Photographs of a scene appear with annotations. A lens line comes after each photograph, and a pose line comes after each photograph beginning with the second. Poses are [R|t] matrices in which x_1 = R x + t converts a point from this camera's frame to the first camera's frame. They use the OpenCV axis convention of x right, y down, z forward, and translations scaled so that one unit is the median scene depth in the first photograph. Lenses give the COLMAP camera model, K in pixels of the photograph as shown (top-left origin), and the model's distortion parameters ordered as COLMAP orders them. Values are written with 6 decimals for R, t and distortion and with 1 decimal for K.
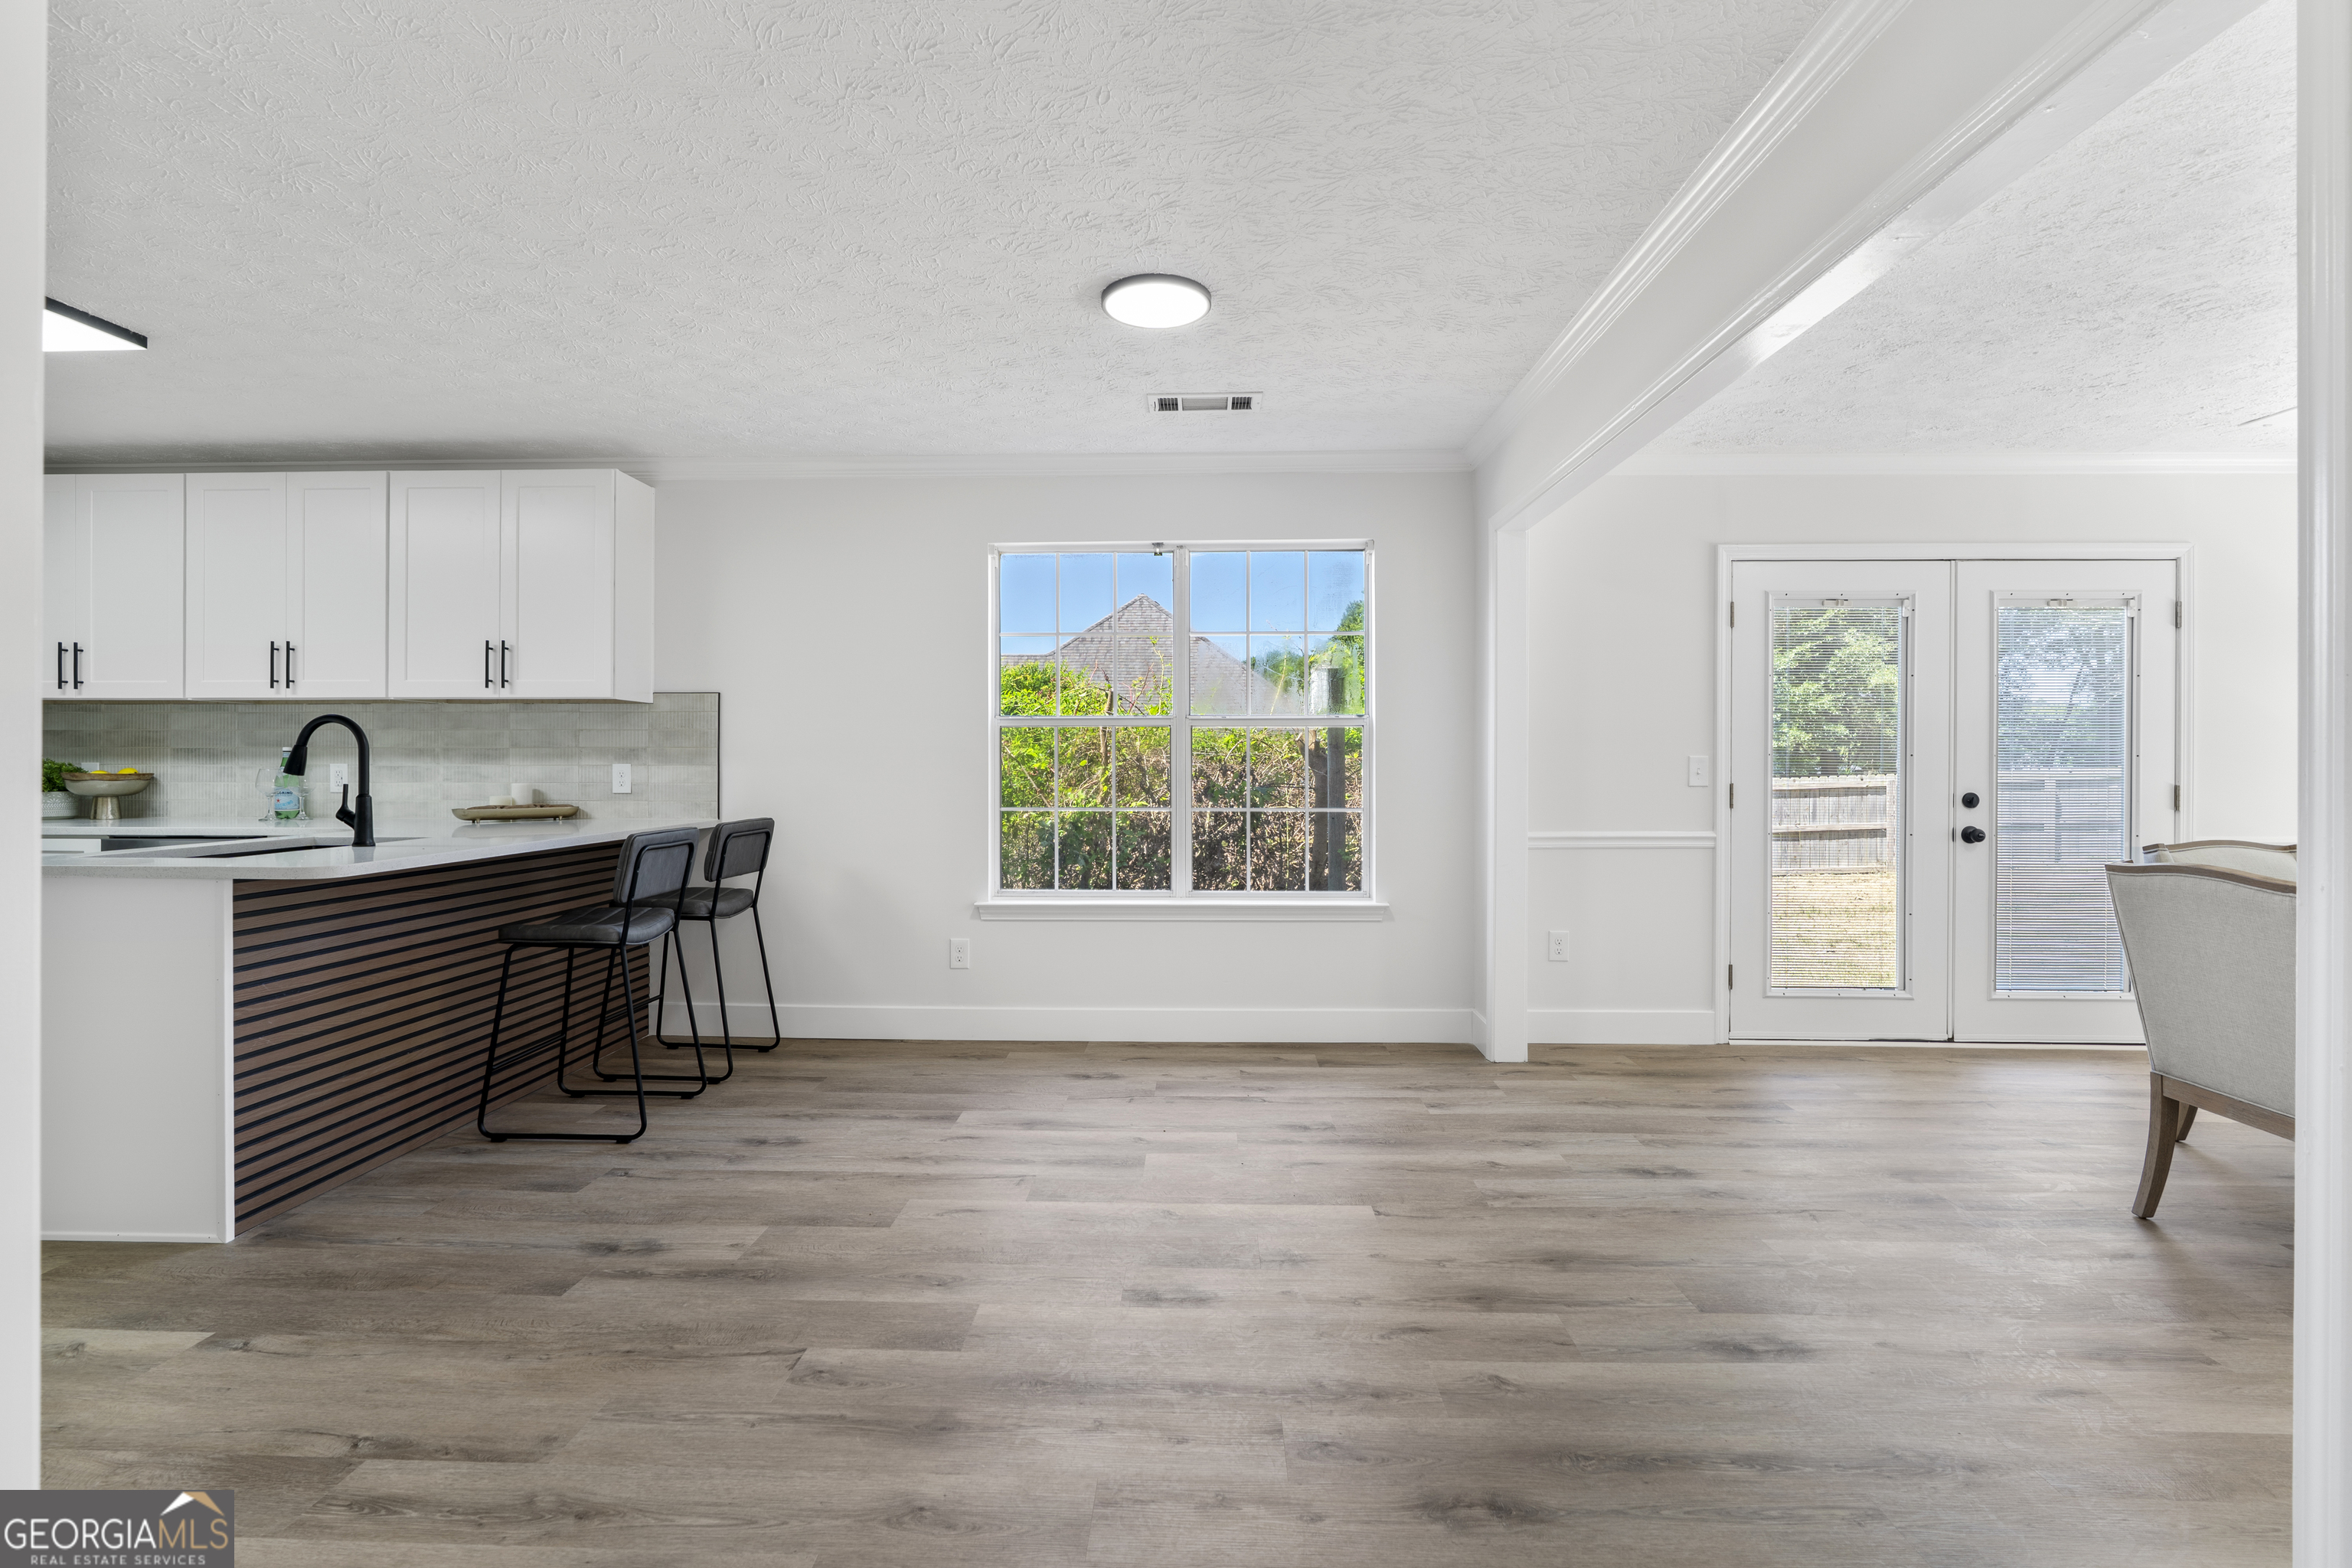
lens RADIAL K [[1065.5, 0, 1177.6], [0, 1065.5, 775.9], [0, 0, 1]] dist [-0.009039, 0.002529]
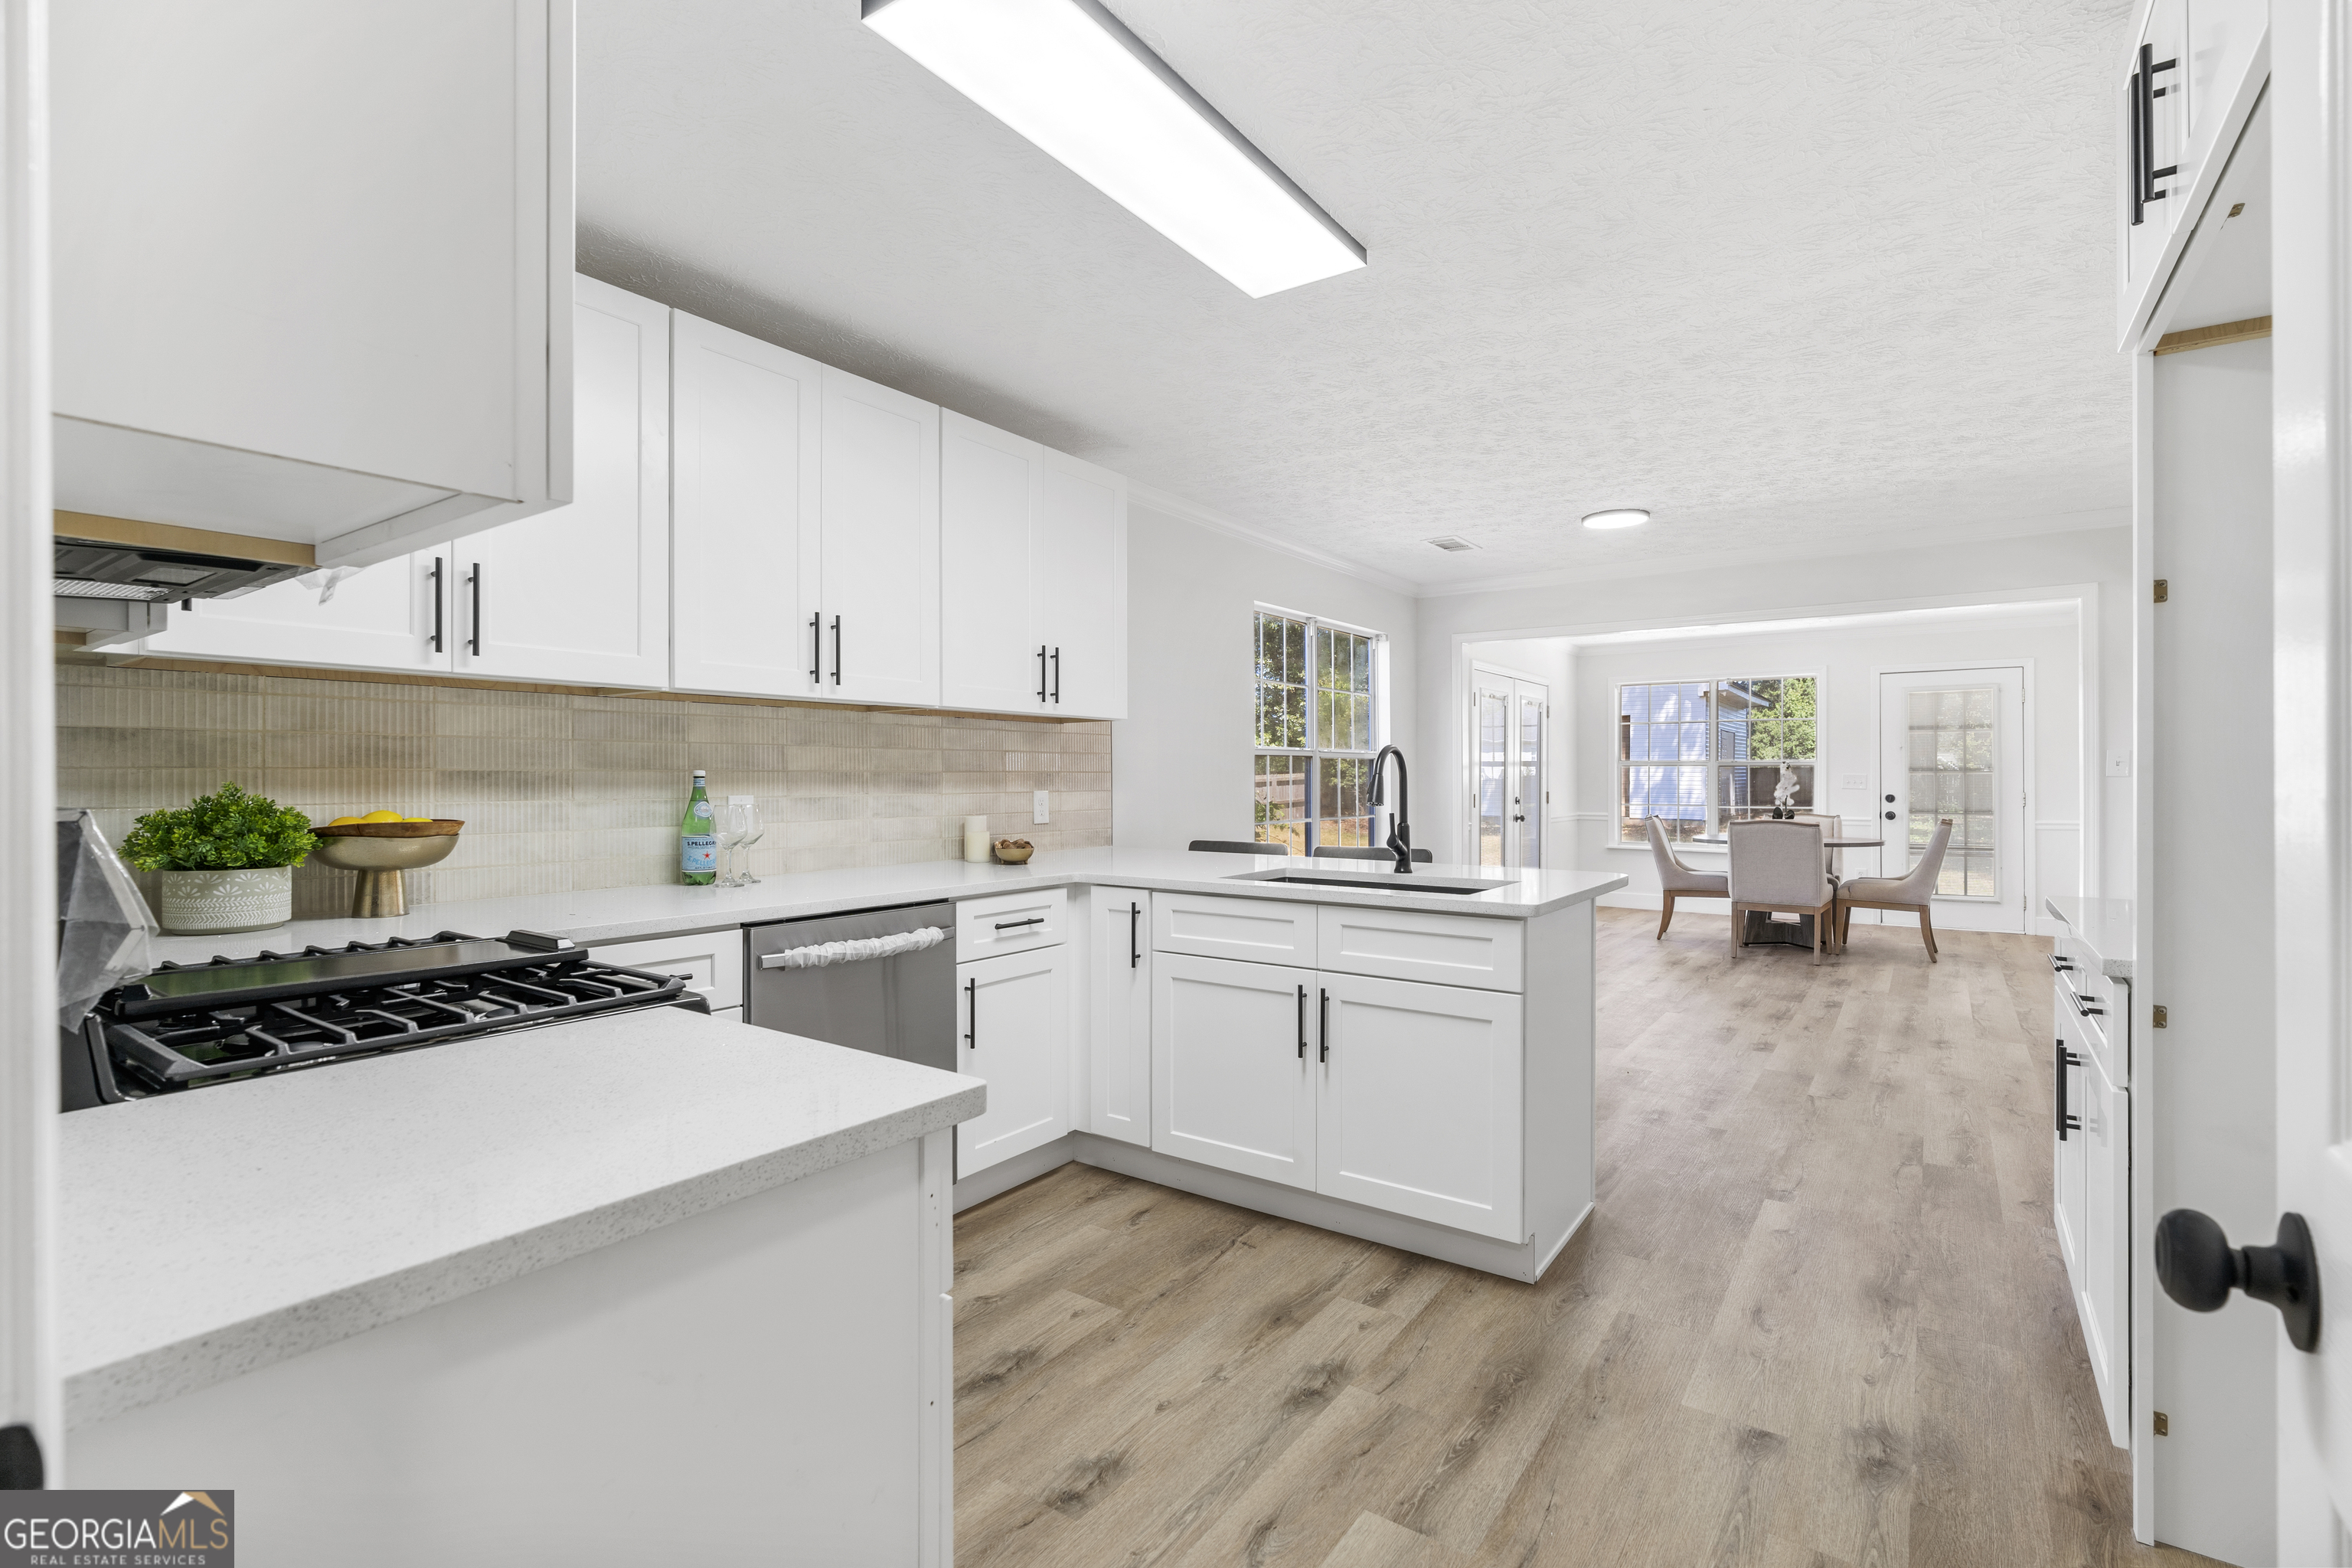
lens RADIAL K [[1065.5, 0, 1183.4], [0, 1065.5, 776.6], [0, 0, 1]] dist [-0.009039, 0.002529]
pose [[0.551633, -0.002305, 0.834083, -1.297155], [0.011558, 0.999921, -0.004881, -0.018337], [-0.834007, 0.012333, 0.551617, 0.445749]]
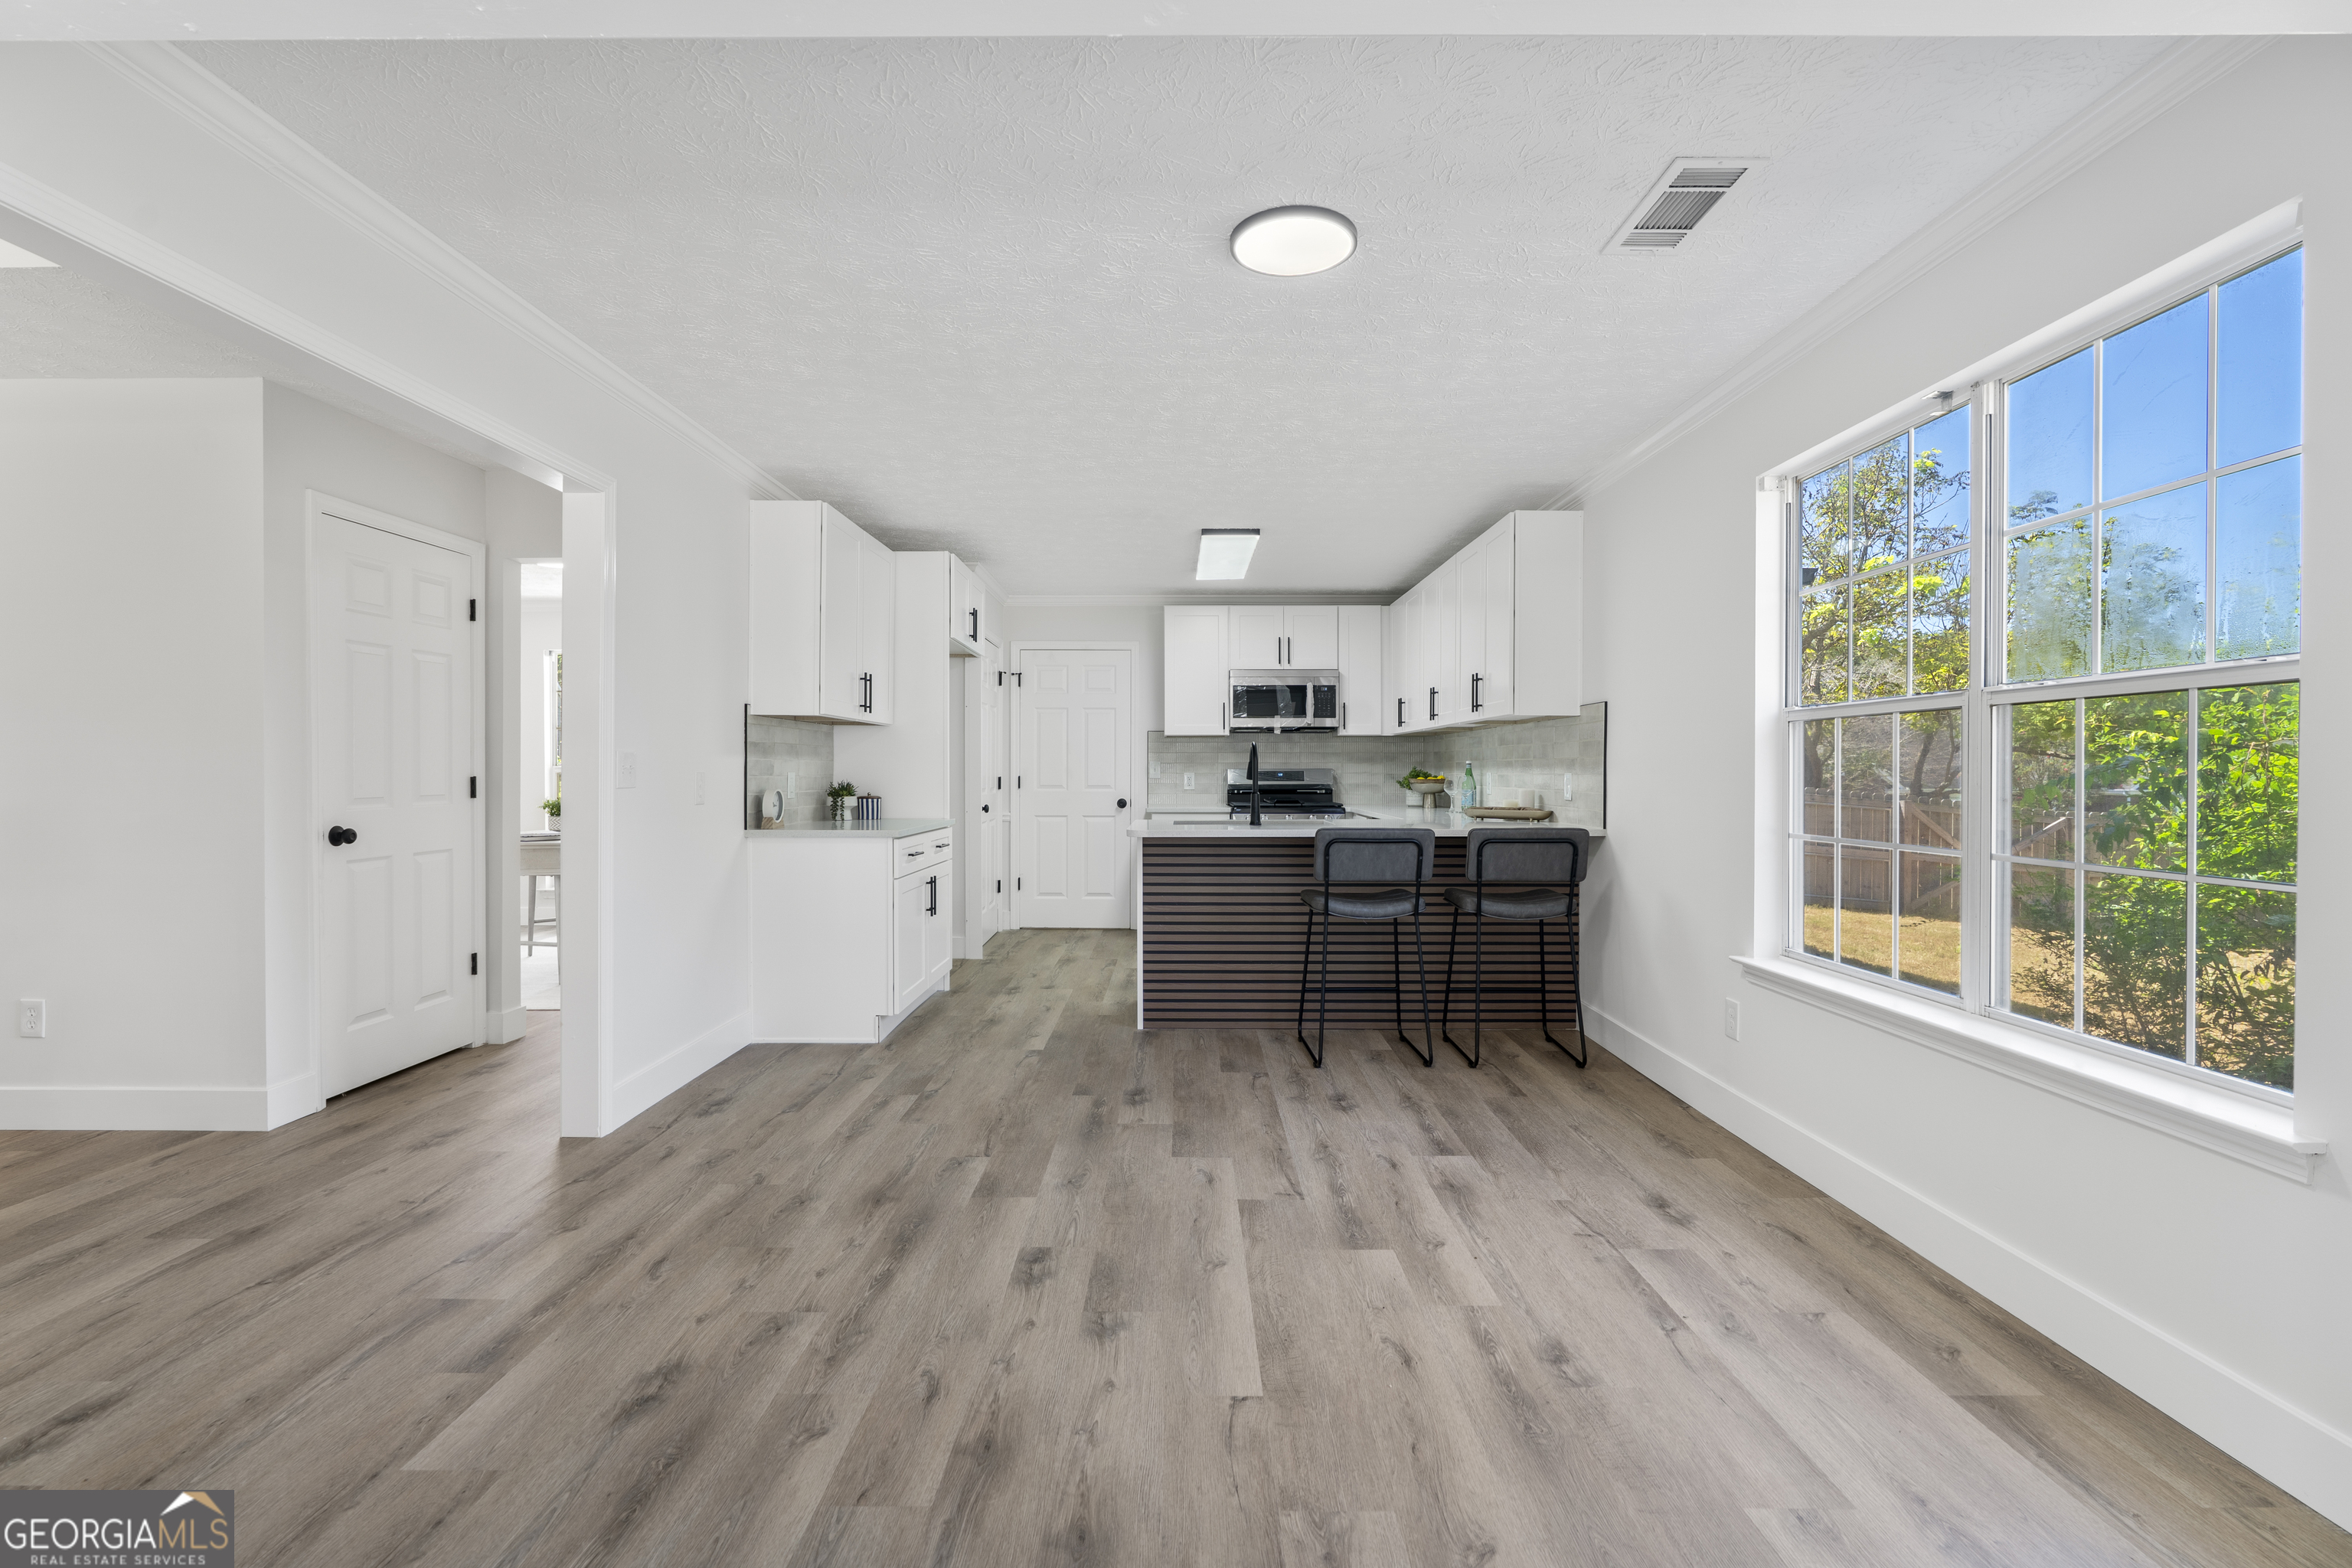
lens RADIAL K [[1065.5, 0, 1175.2], [0, 1065.5, 786.5], [0, 0, 1]] dist [-0.009039, 0.002529]
pose [[0.025959, 0.013784, -0.999568, 0.595995], [-0.012456, 0.999832, 0.013465, -0.007654], [0.999585, 0.012101, 0.026127, 0.619125]]
